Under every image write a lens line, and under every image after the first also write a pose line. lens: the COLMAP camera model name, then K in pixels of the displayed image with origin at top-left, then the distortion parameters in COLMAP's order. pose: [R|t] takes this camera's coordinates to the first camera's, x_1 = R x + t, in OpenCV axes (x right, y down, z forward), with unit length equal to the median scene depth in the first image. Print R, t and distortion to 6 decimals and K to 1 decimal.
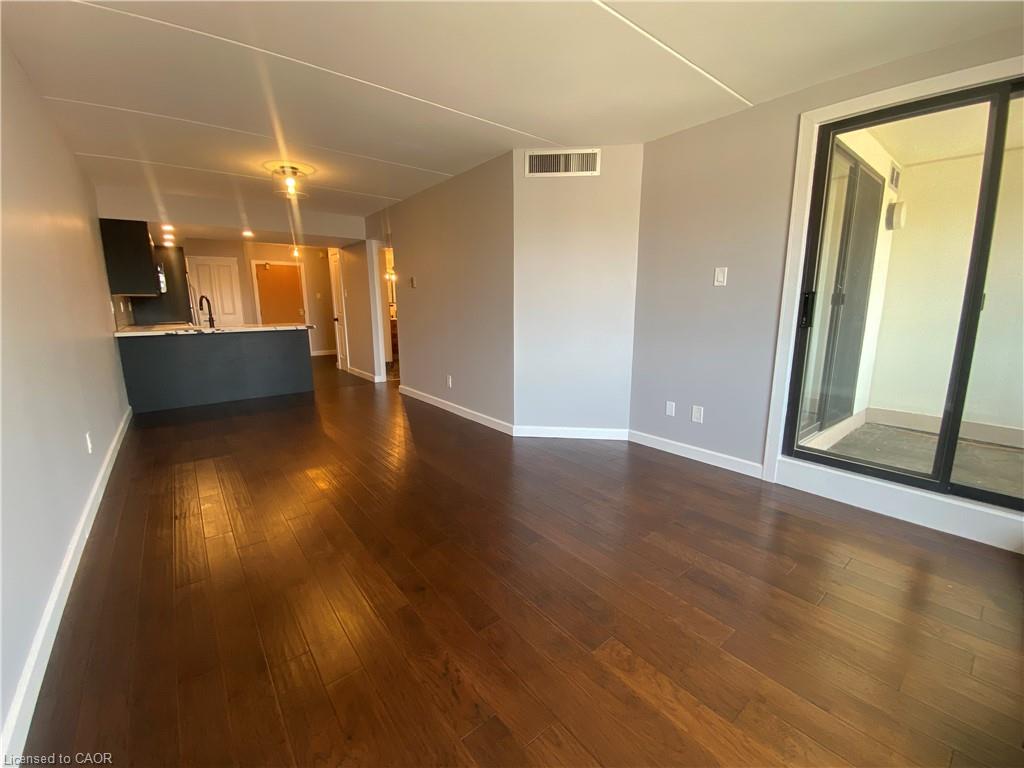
lens RADIAL K [[414.1, 0, 512.0], [0, 414.1, 384.0], [0, 0, 1]] dist [0.002101, -0.018551]
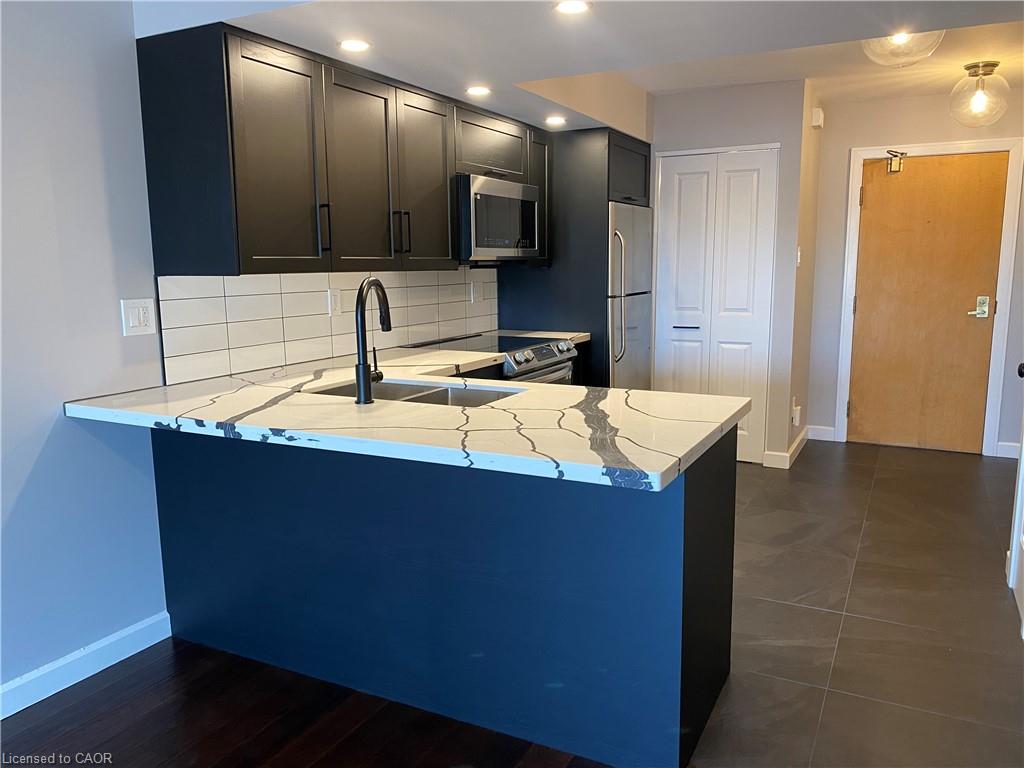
lens RADIAL K [[774.9, 0, 512.0], [0, 774.9, 384.0], [0, 0, 1]] dist [0.119130, -0.144858]
pose [[0.412457, 0.138511, -0.900385, -0.198181], [-0.165508, 0.983318, 0.075452, -0.161370], [0.895816, 0.117901, 0.428501, 0.698851]]
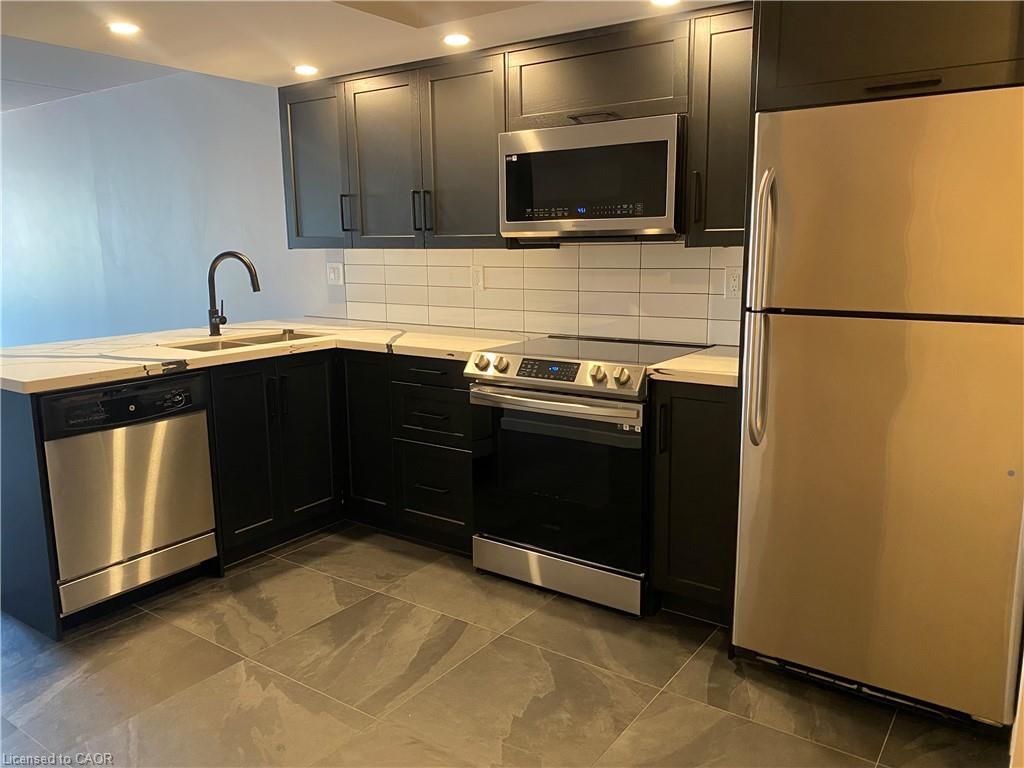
lens RADIAL K [[782.2, 0, 512.0], [0, 782.2, 384.0], [0, 0, 1]] dist [0.080661, -0.152406]
pose [[-0.957293, 0.064744, -0.281777, -0.627752], [-0.041523, 0.933714, 0.355605, -0.298676], [0.286122, 0.352118, -0.891149, 1.412715]]
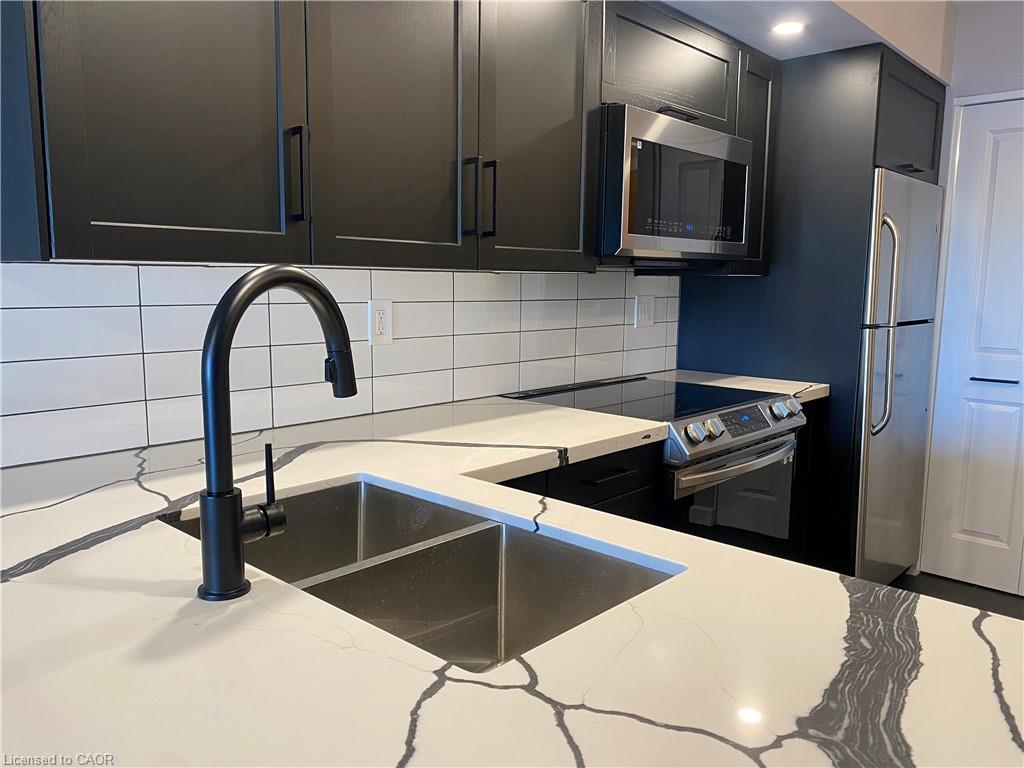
lens RADIAL K [[782.2, 0, 512.0], [0, 782.2, 384.0], [0, 0, 1]] dist [0.080661, -0.152406]
pose [[0.156590, 0.134576, -0.978452, -0.429486], [-0.201286, 0.974230, 0.101782, -0.175713], [0.966935, 0.181010, 0.179643, 0.820968]]
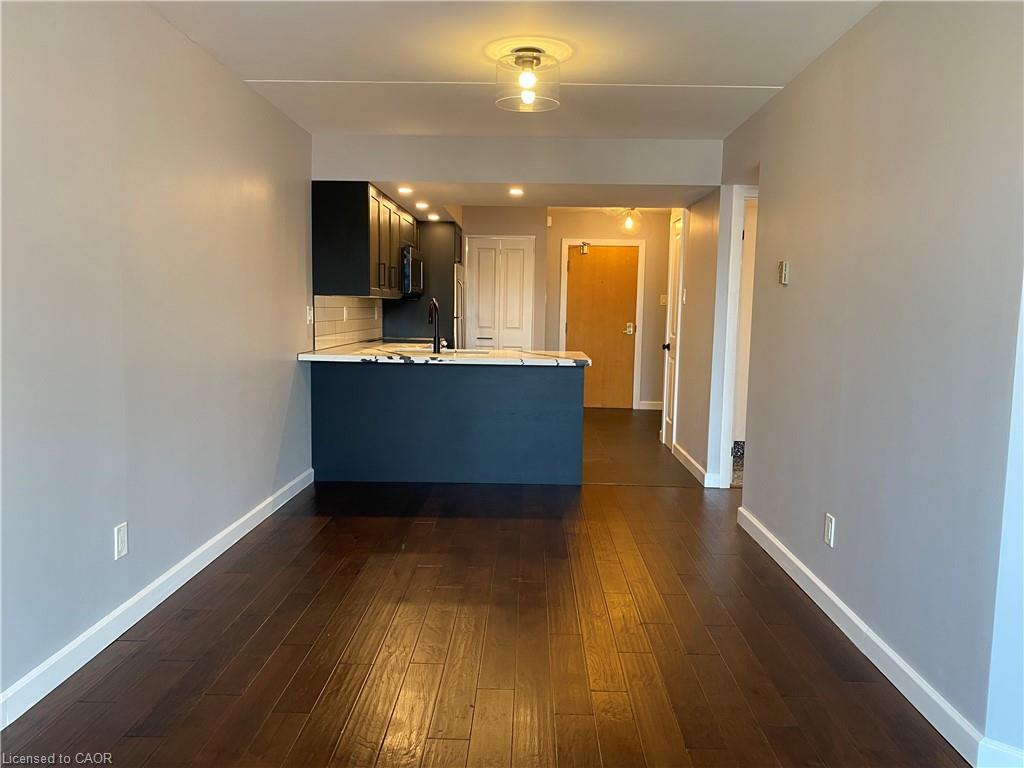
lens RADIAL K [[774.9, 0, 512.0], [0, 774.9, 384.0], [0, 0, 1]] dist [0.119130, -0.144858]
pose [[0.765716, 0.077418, -0.638503, 0.053079], [-0.140044, 0.988979, -0.048034, -0.044496], [0.627748, 0.126199, 0.768119, 0.177928]]
